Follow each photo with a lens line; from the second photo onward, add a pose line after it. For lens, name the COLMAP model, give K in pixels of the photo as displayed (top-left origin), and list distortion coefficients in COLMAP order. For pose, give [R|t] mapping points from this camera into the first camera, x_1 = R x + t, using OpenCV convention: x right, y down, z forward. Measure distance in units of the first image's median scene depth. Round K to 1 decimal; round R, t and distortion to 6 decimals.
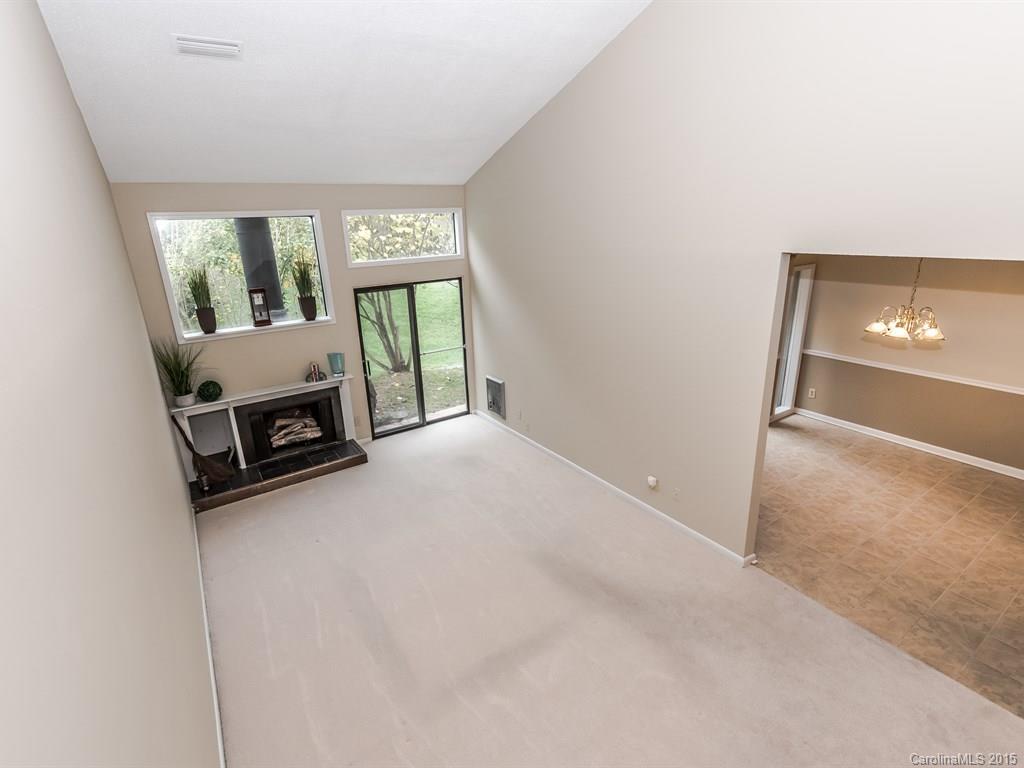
lens RADIAL K [[511.2, 0, 513.0], [0, 511.2, 379.3], [0, 0, 1]] dist [-0.003624, -0.001051]
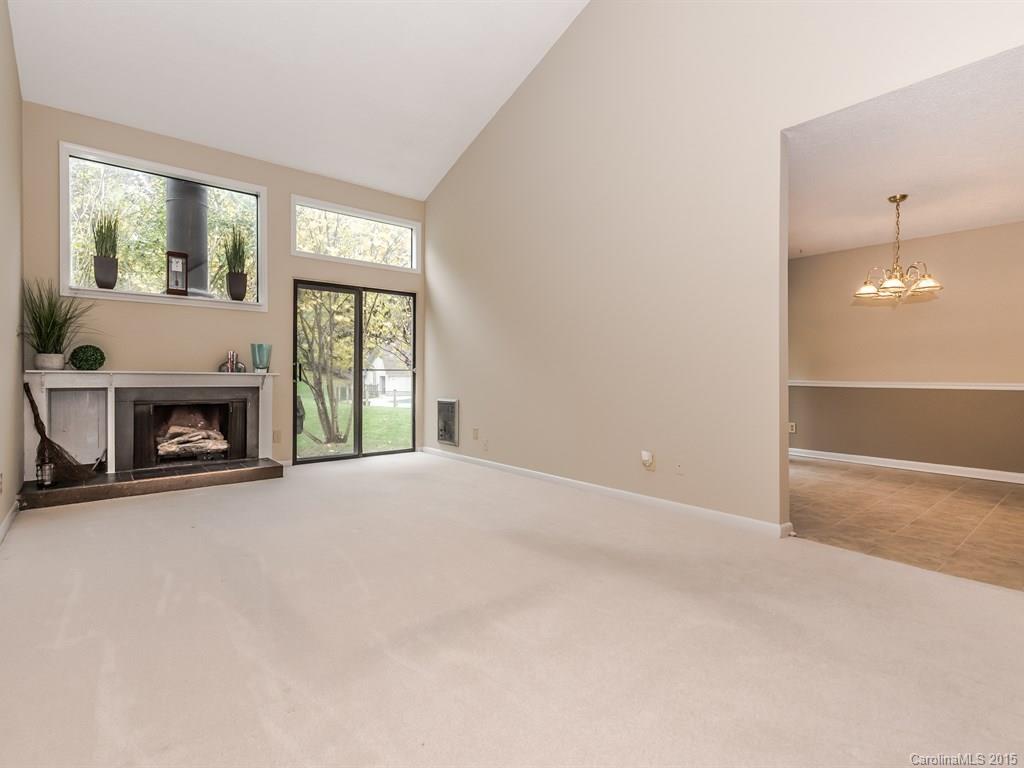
lens RADIAL K [[510.7, 0, 509.7], [0, 510.7, 366.8], [0, 0, 1]] dist [-0.002317, 0.000411]
pose [[0.994627, 0.034473, 0.097616, -0.019490], [-0.002245, 0.949891, -0.312573, 0.245353], [-0.103500, 0.310675, 0.944865, 0.168785]]
